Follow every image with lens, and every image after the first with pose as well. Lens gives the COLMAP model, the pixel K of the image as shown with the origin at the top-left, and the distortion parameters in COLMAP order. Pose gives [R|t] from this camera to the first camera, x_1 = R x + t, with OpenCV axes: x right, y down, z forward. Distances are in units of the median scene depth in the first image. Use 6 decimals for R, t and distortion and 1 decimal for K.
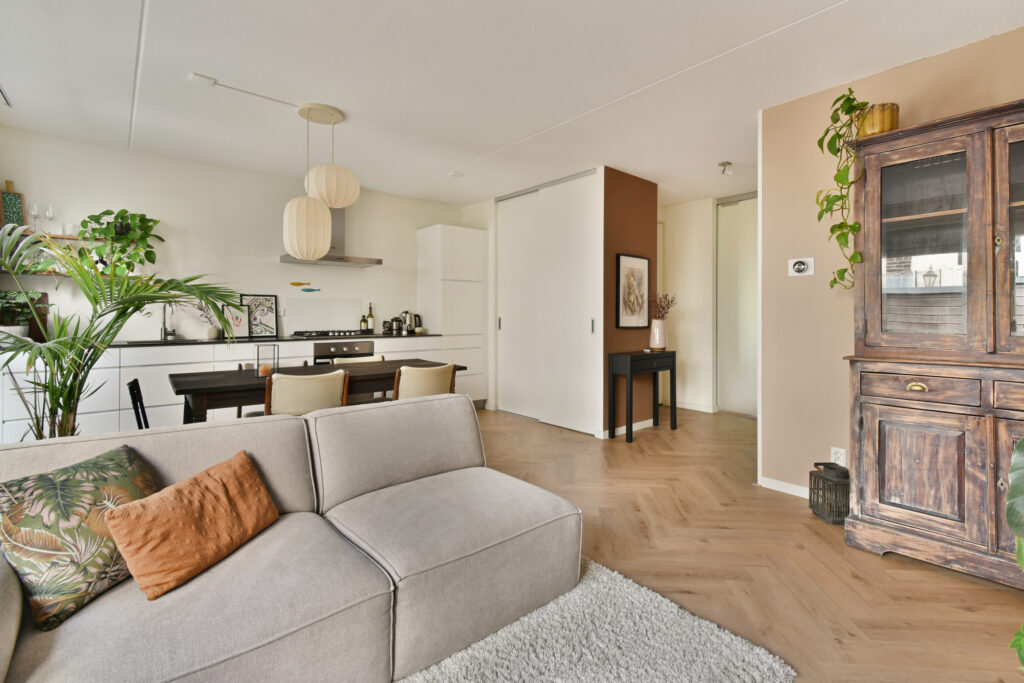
lens RADIAL K [[473.5, 0, 521.0], [0, 473.5, 311.3], [0, 0, 1]] dist [0.001440, -0.001147]
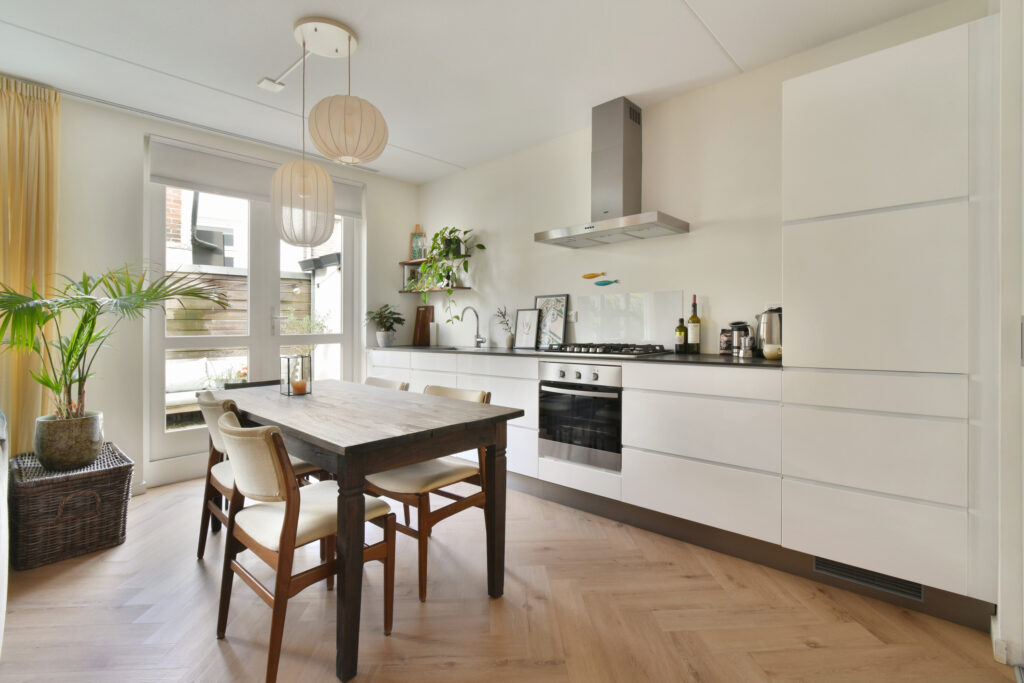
lens RADIAL K [[473.5, 0, 518.4], [0, 473.5, 321.5], [0, 0, 1]] dist [0.001440, -0.001147]
pose [[0.117389, -0.010326, -0.993032, 0.218648], [0.022144, 0.999725, -0.007778, 0.013327], [0.992839, -0.021076, 0.117586, 0.835157]]
